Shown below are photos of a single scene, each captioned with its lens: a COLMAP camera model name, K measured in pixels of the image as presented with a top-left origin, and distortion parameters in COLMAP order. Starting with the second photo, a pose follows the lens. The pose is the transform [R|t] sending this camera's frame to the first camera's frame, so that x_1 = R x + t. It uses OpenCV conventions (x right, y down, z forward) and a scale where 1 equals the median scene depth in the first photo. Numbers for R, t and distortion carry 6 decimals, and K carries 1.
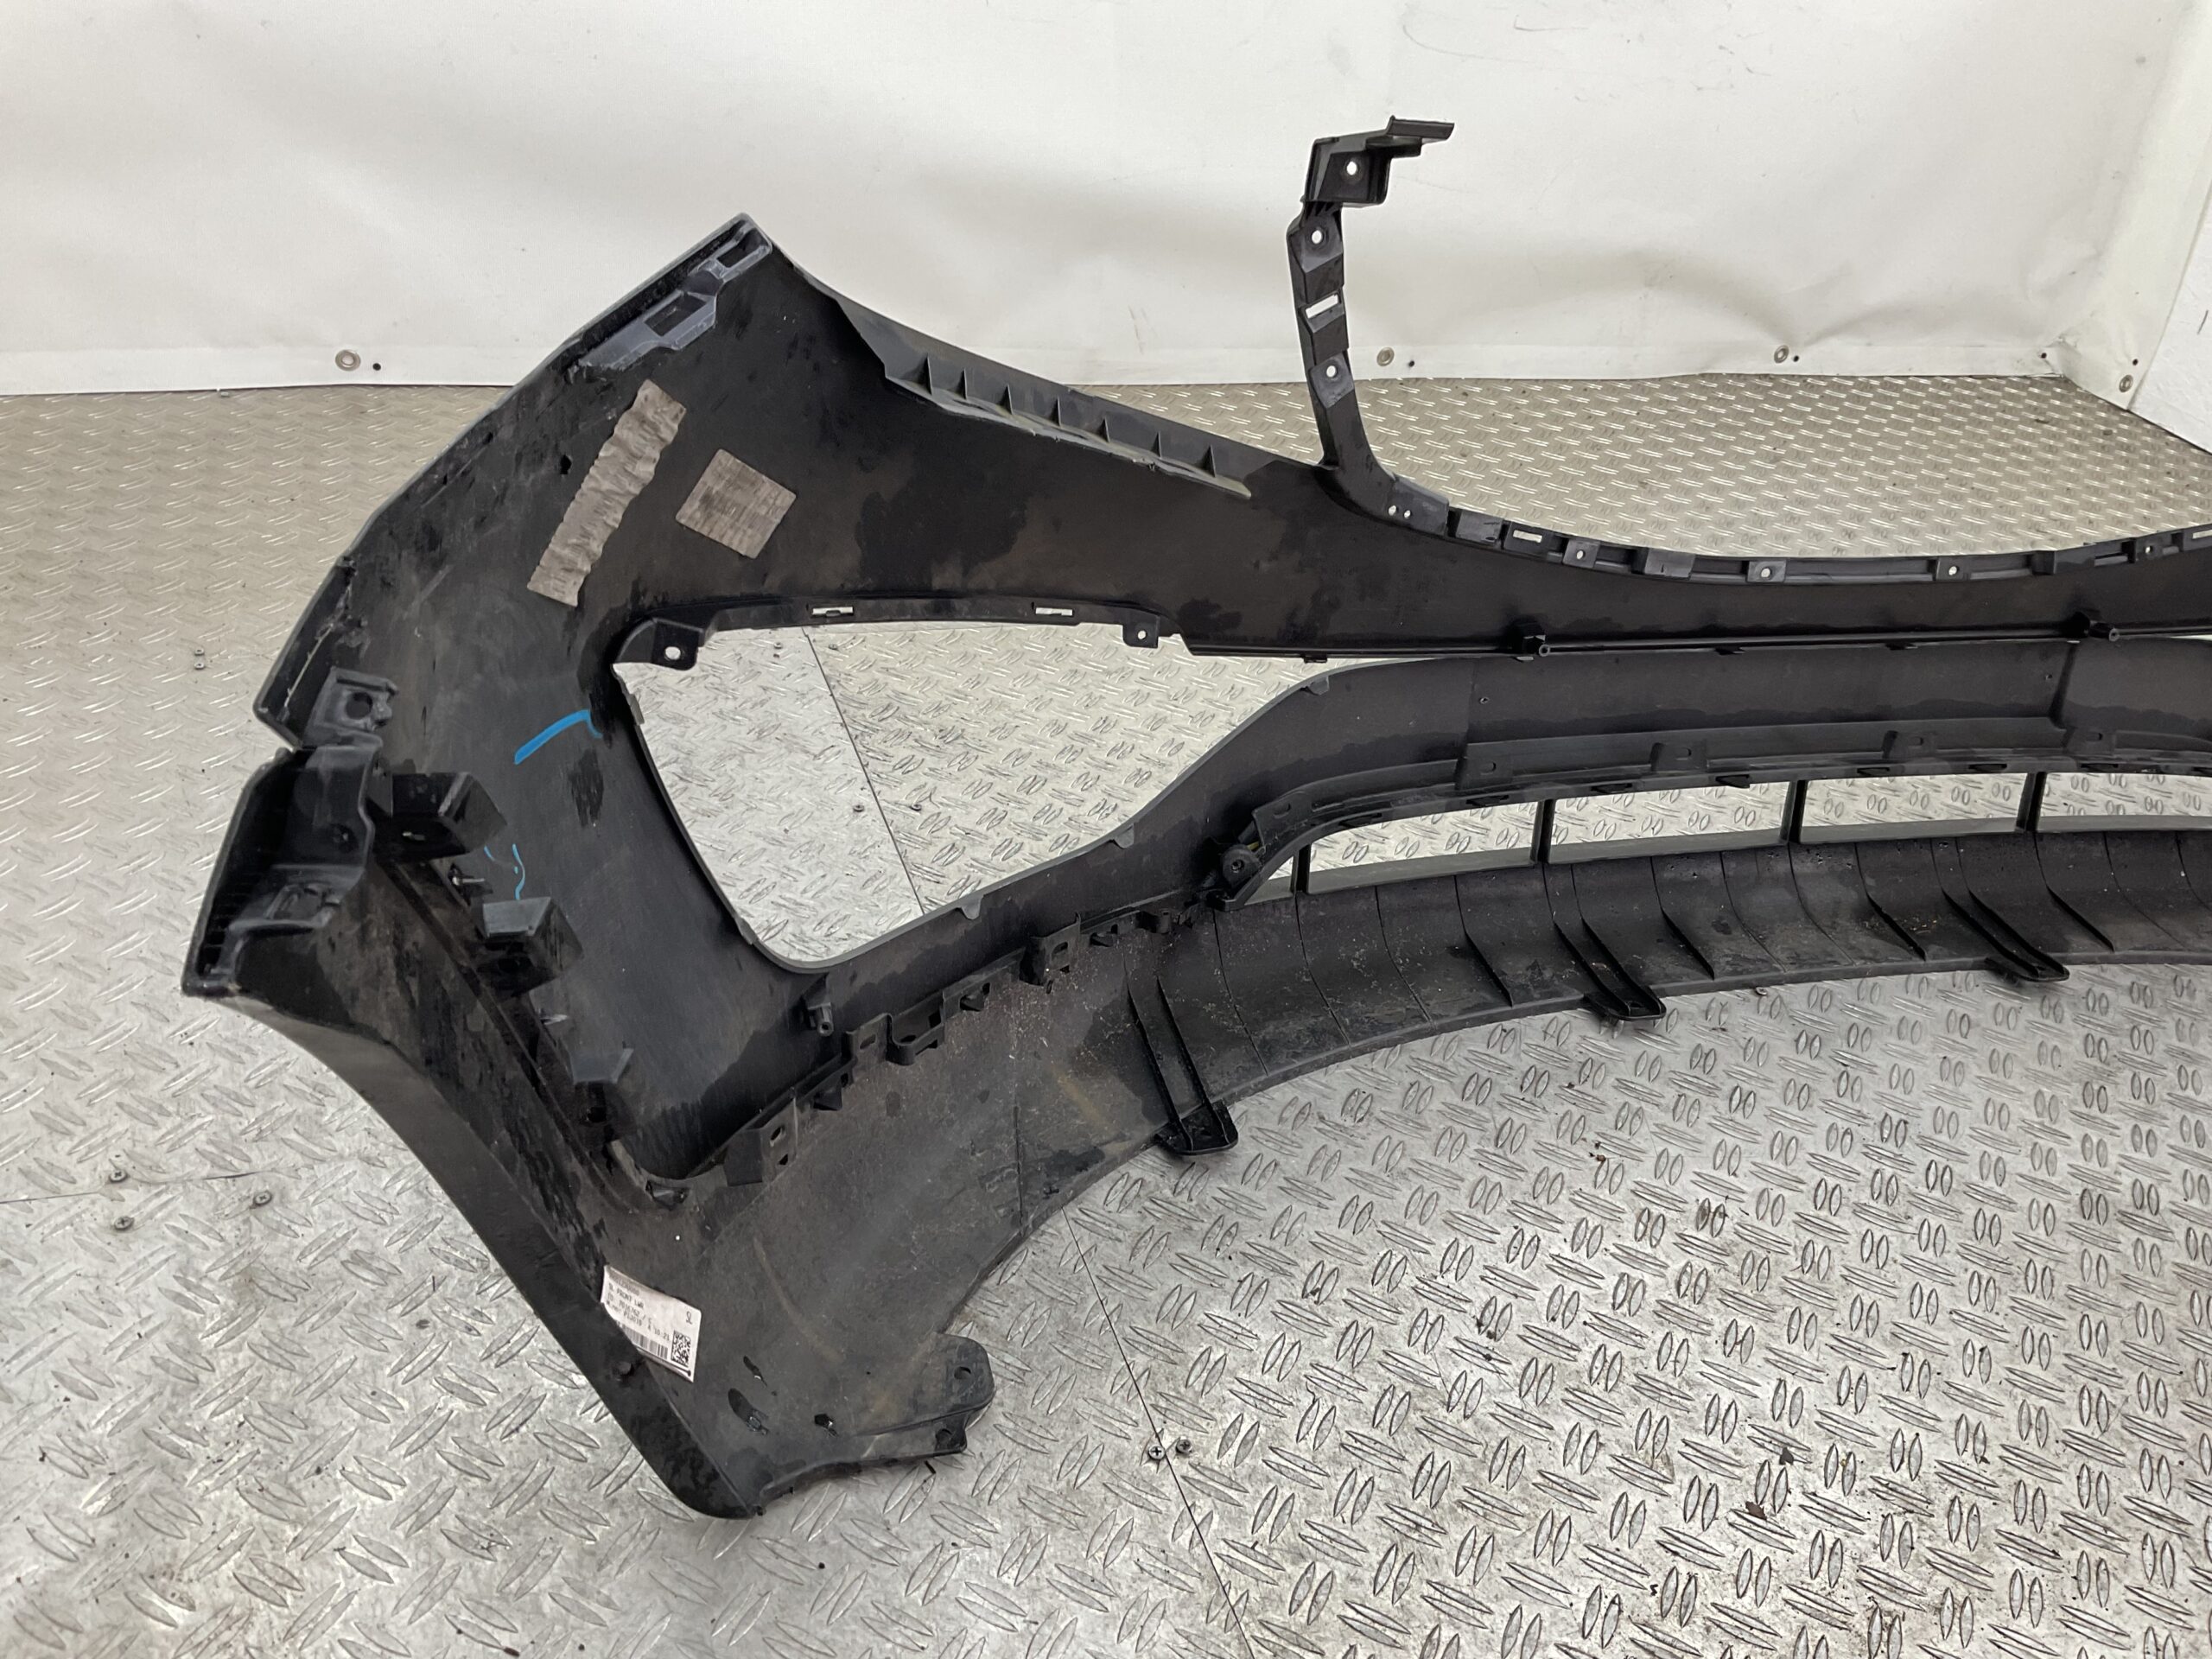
lens RADIAL K [[1819.6, 0, 1097.2], [0, 1819.6, 854.5], [0, 0, 1]] dist [0.096062, -0.198508]
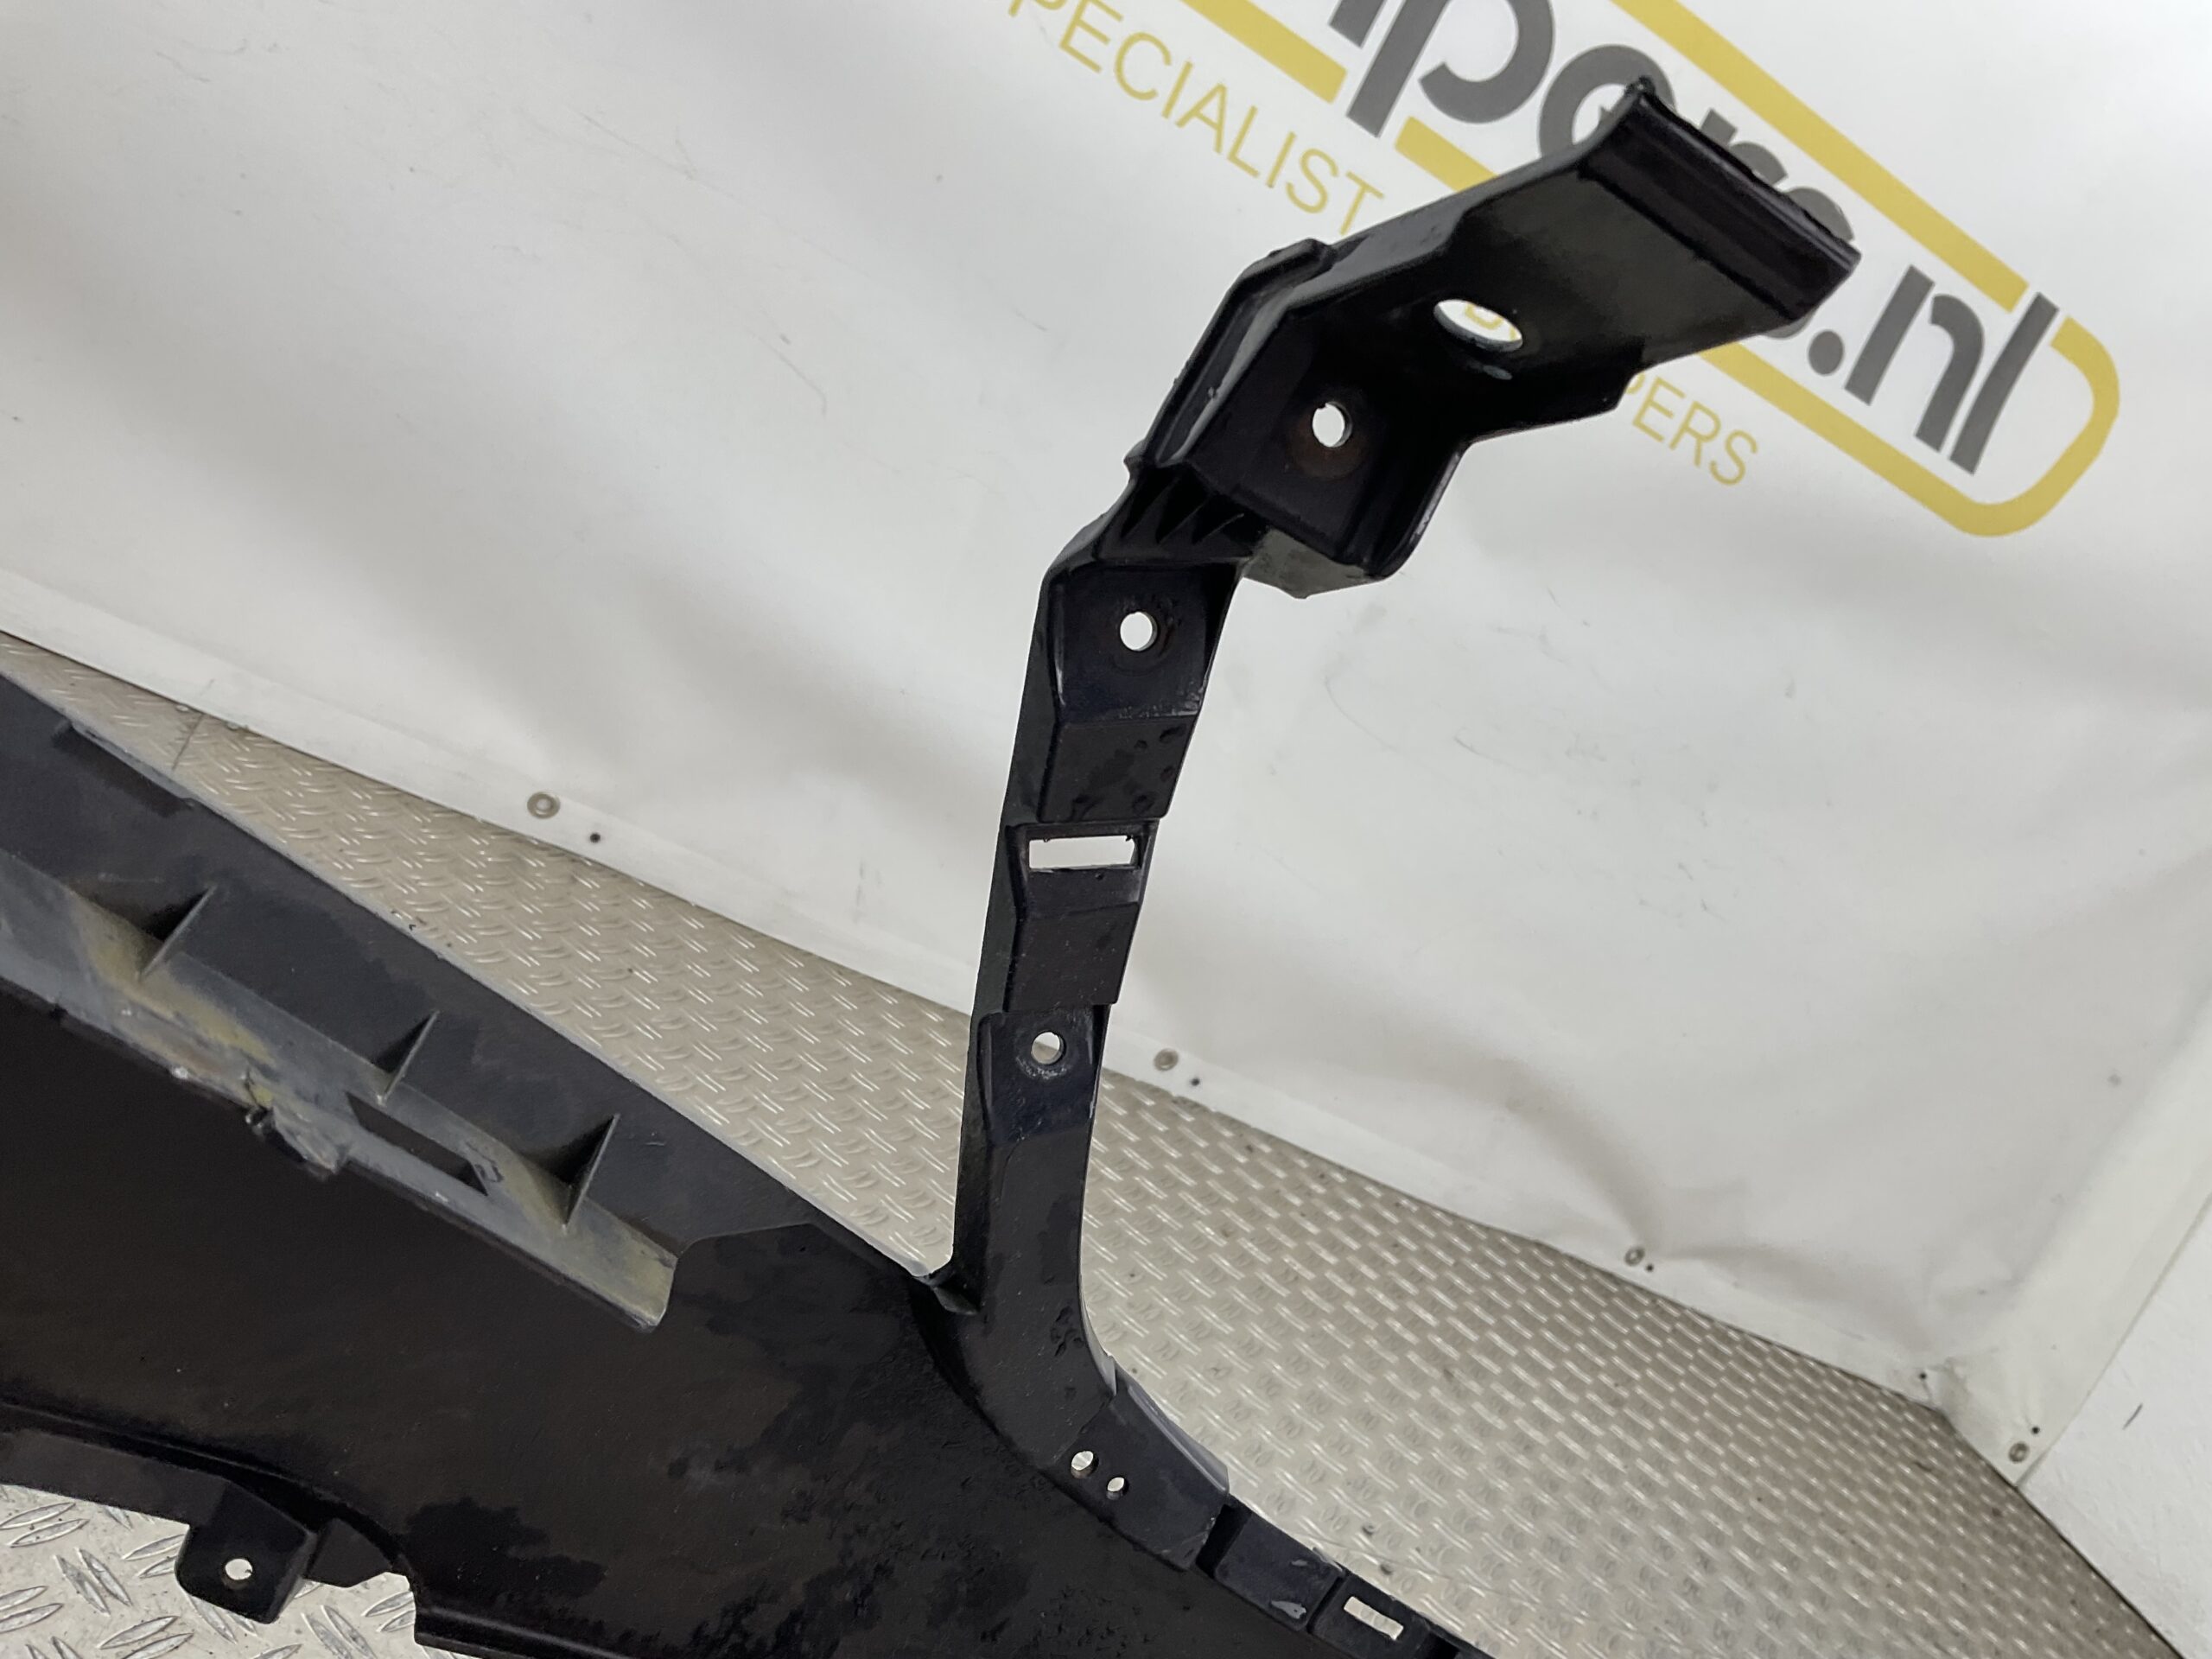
lens RADIAL K [[1780.8, 0, 1095.5], [0, 1780.8, 824.8], [0, 0, 1]] dist [0.101601, -0.198561]
pose [[0.918115, 0.389986, 0.070533, 0.087799], [-0.340924, 0.867936, -0.361191, -0.170520], [-0.202077, 0.307568, 0.929821, 0.623088]]
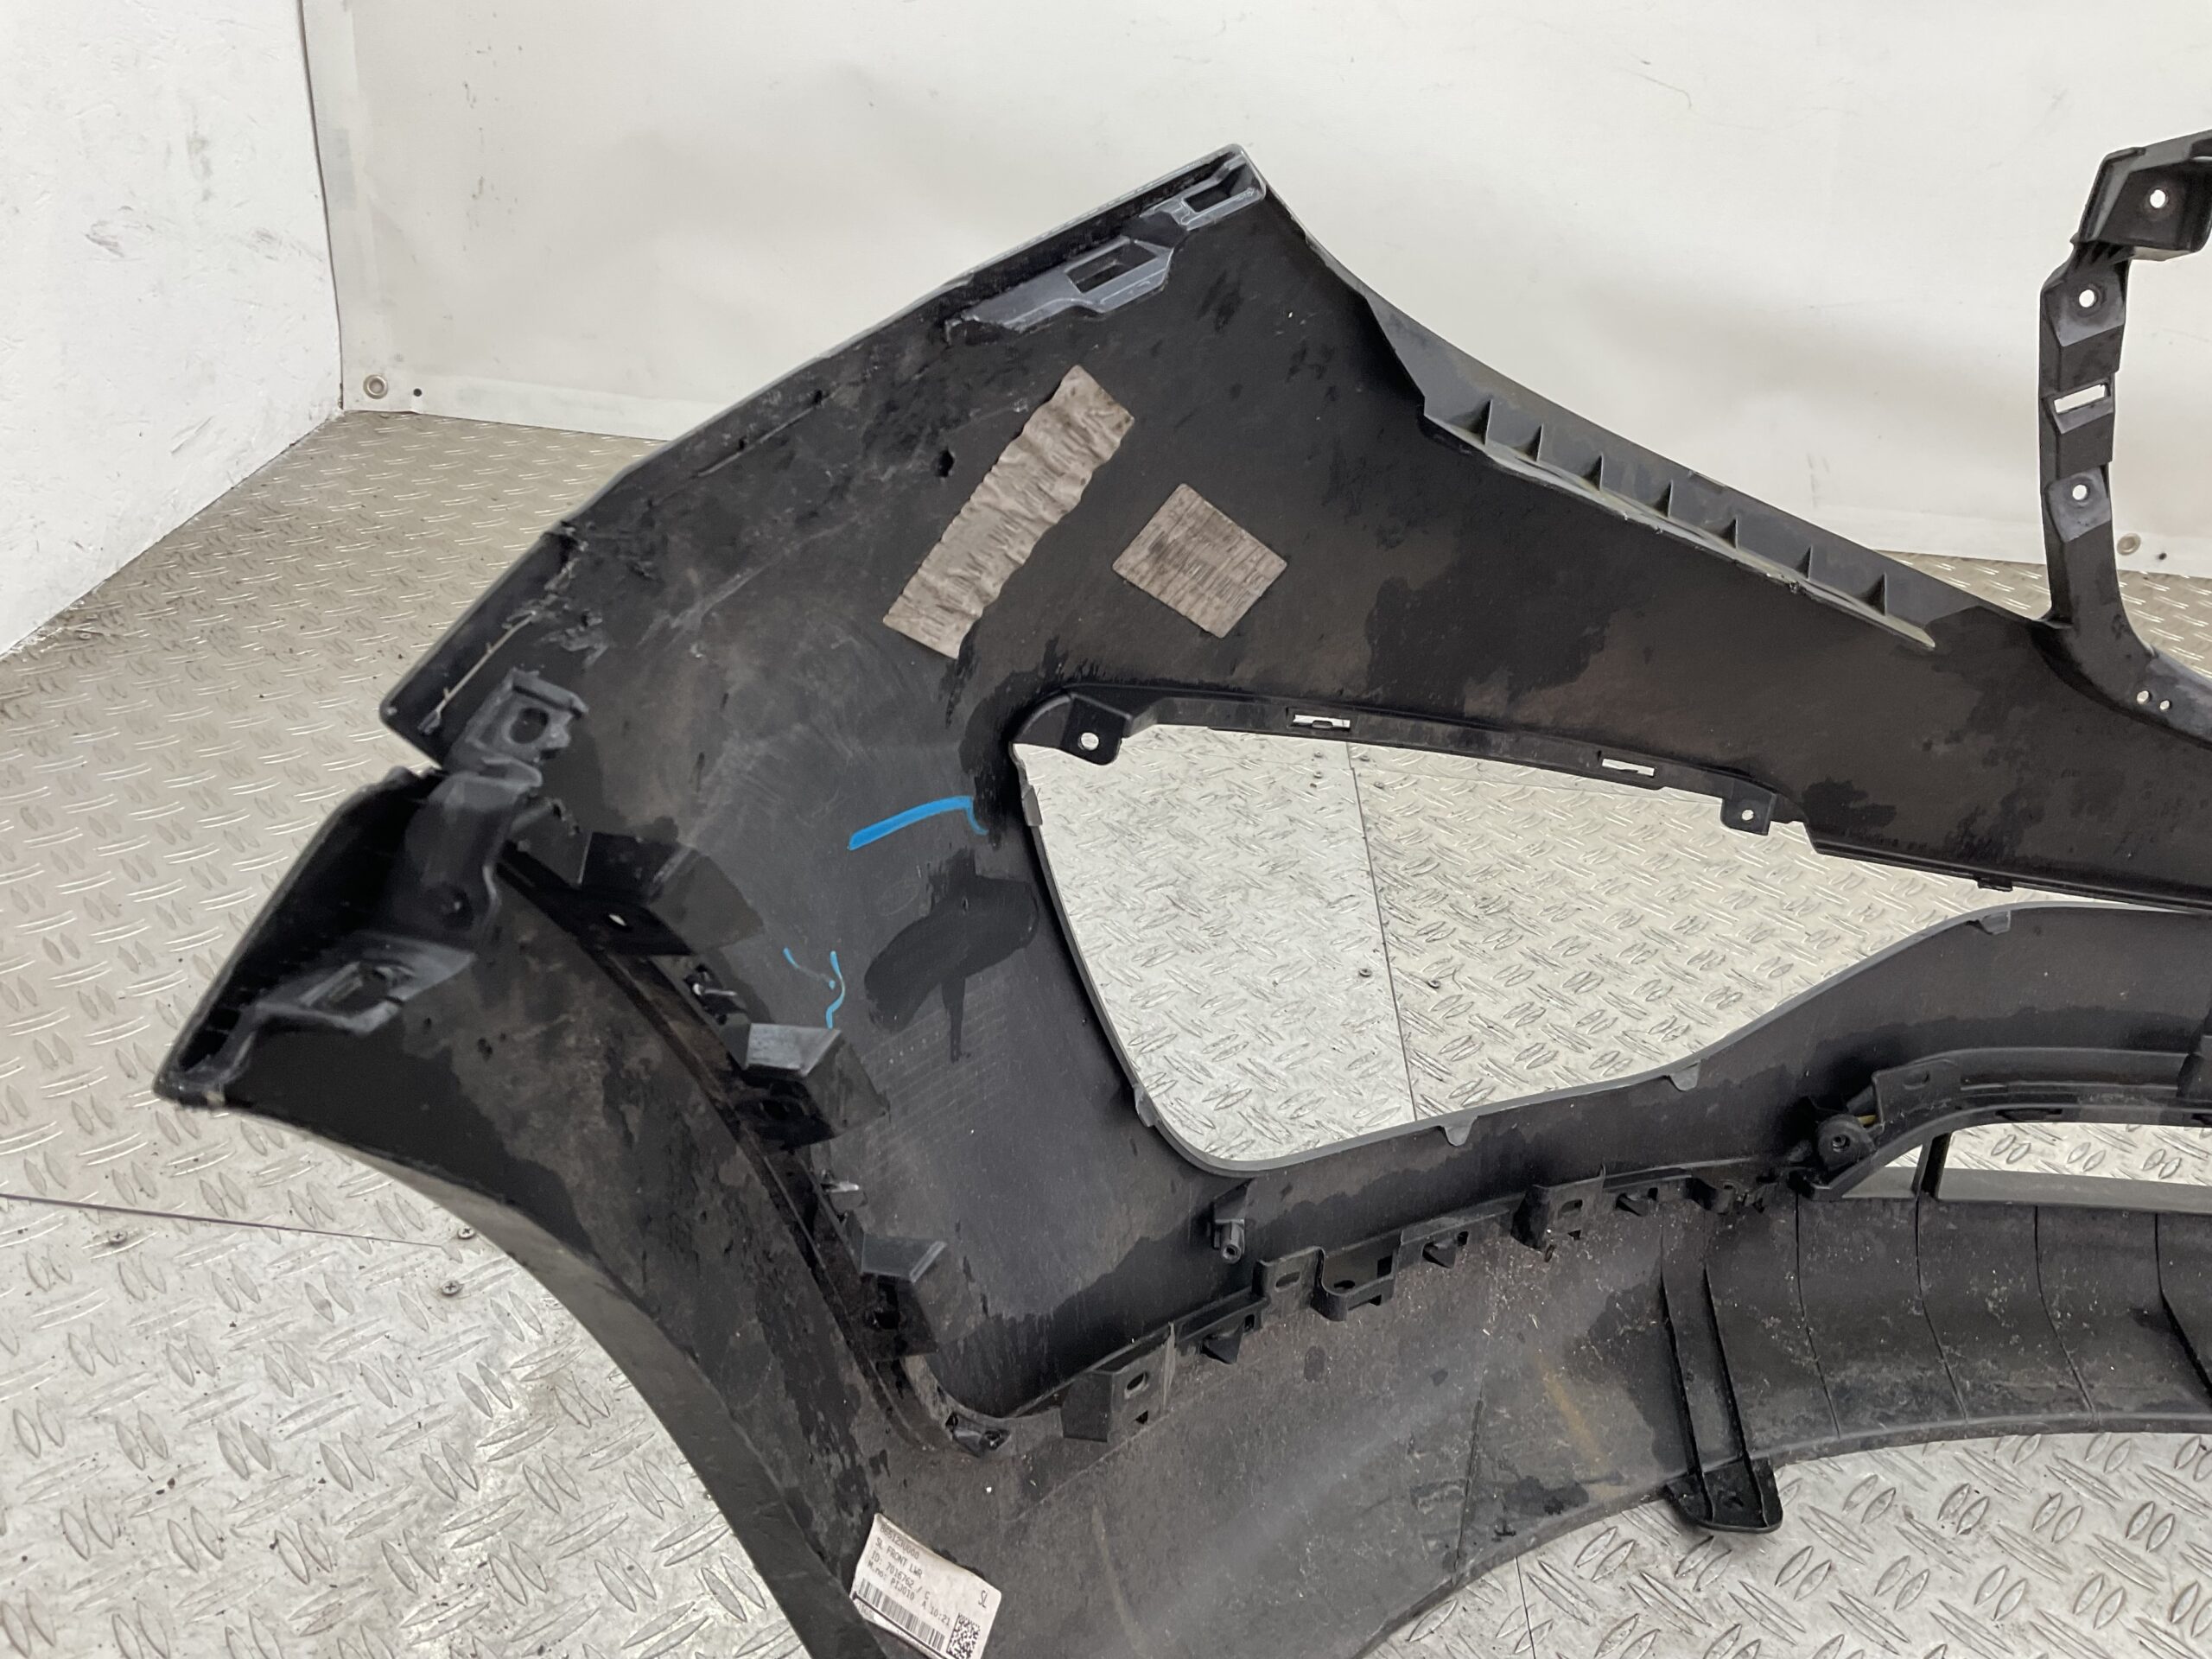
lens RADIAL K [[1780.8, 0, 1095.5], [0, 1780.8, 824.8], [0, 0, 1]] dist [0.101601, -0.198561]
pose [[0.932289, 0.151633, -0.328397, 0.016759], [-0.182710, 0.980966, -0.065750, -0.018471], [0.312177, 0.121299, 0.942249, 0.207684]]
